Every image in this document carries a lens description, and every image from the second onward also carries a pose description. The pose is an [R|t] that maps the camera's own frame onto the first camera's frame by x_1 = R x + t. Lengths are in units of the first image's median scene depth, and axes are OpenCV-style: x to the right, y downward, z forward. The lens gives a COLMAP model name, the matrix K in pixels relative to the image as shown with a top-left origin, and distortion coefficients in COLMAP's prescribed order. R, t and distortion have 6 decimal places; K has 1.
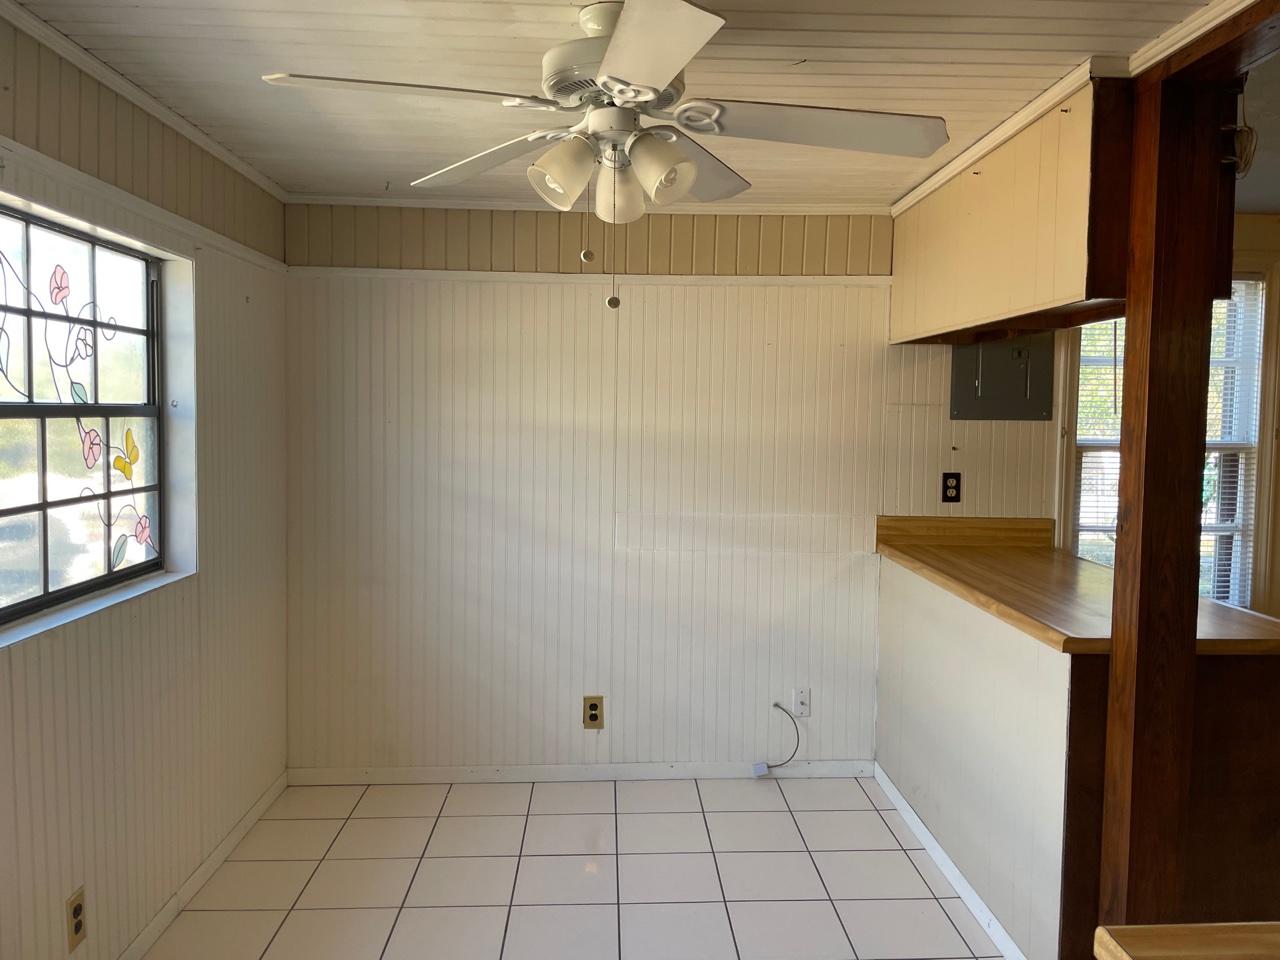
lens RADIAL K [[971.2, 0, 643.5], [0, 971.2, 468.3], [0, 0, 1]] dist [0.085313, -0.118418]
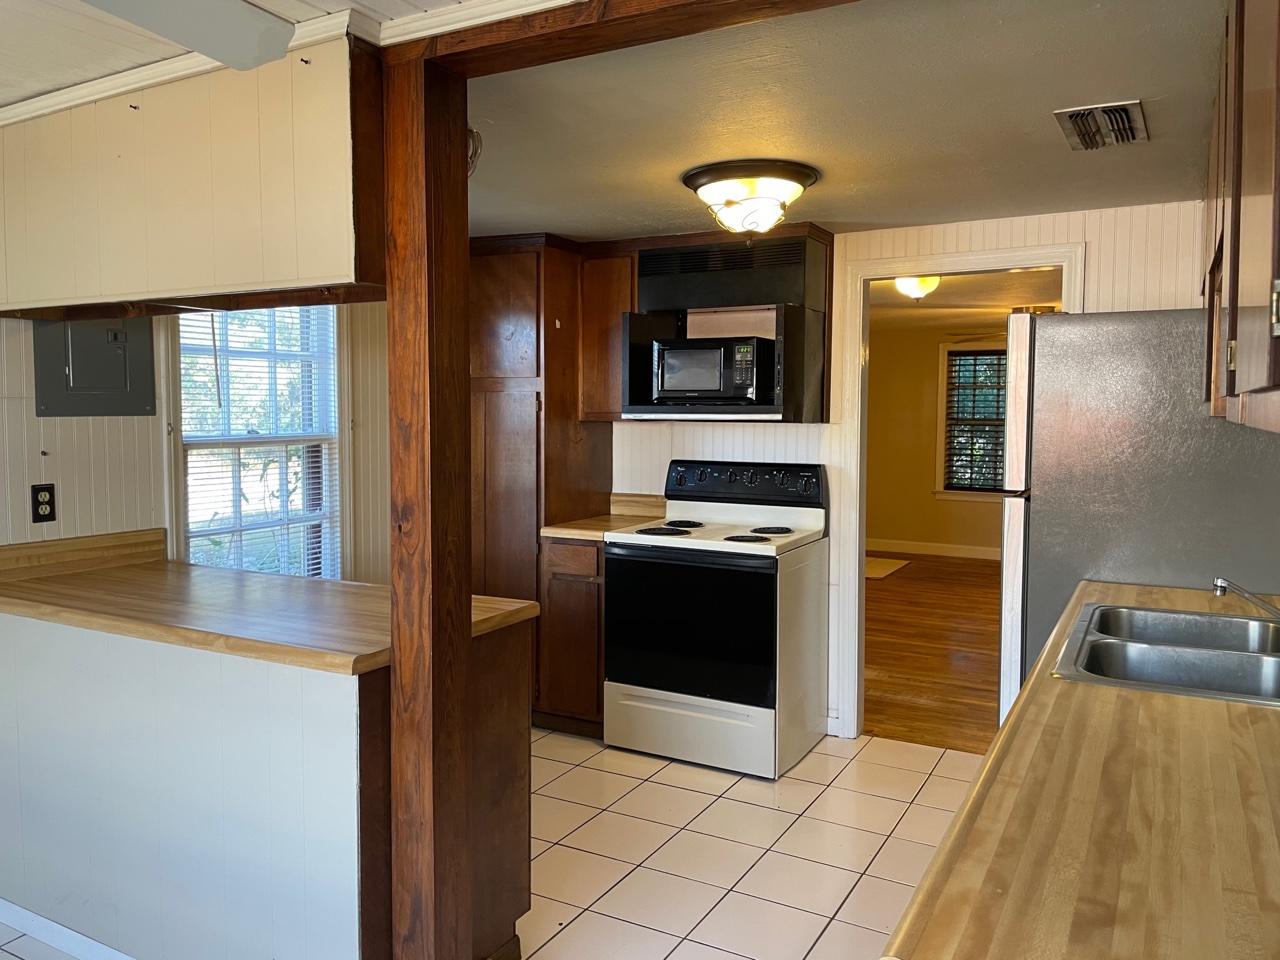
lens RADIAL K [[971.2, 0, 643.5], [0, 971.2, 468.3], [0, 0, 1]] dist [0.085313, -0.118418]
pose [[0.513786, -0.063913, 0.855534, -0.112286], [0.056801, 0.997567, 0.040412, -0.012833], [-0.856036, 0.027832, 0.516167, 0.180922]]
